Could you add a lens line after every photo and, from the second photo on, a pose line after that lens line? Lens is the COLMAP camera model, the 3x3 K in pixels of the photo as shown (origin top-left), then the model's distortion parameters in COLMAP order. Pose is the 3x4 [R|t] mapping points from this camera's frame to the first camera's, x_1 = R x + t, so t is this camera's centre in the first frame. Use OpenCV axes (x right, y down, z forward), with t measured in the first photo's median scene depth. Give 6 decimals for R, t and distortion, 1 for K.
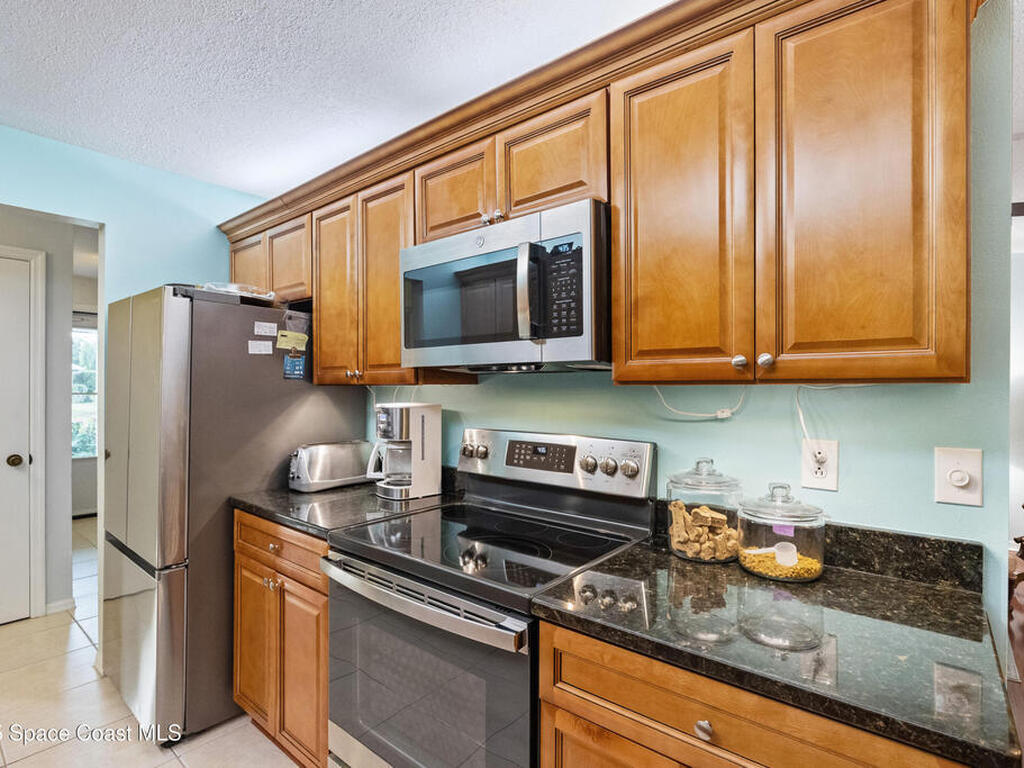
lens RADIAL K [[510.8, 0, 512.0], [0, 510.8, 384.0], [0, 0, 1]] dist [-0.011247, 0.000102]
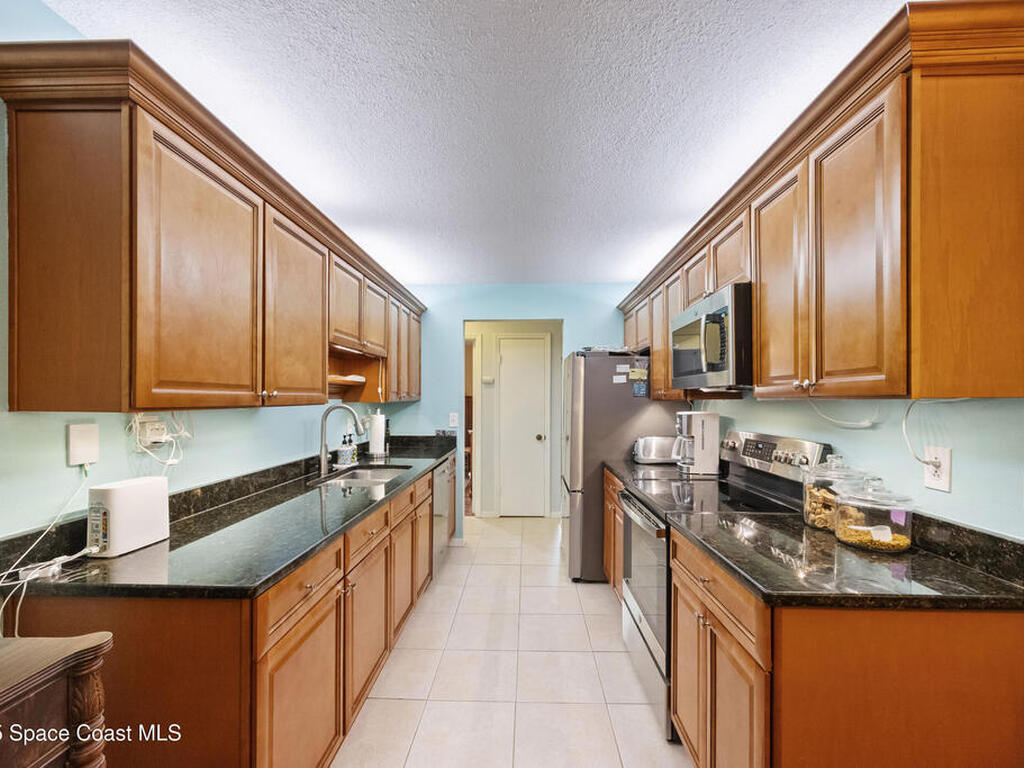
lens RADIAL K [[442.4, 0, 512.0], [0, 442.4, 384.0], [0, 0, 1]] dist [-0.000249, 0.000177]
pose [[0.607144, -0.032794, -0.793914, 0.545258], [0.007668, 0.999343, -0.035416, -0.003475], [0.794554, 0.015415, 0.606997, -0.254149]]
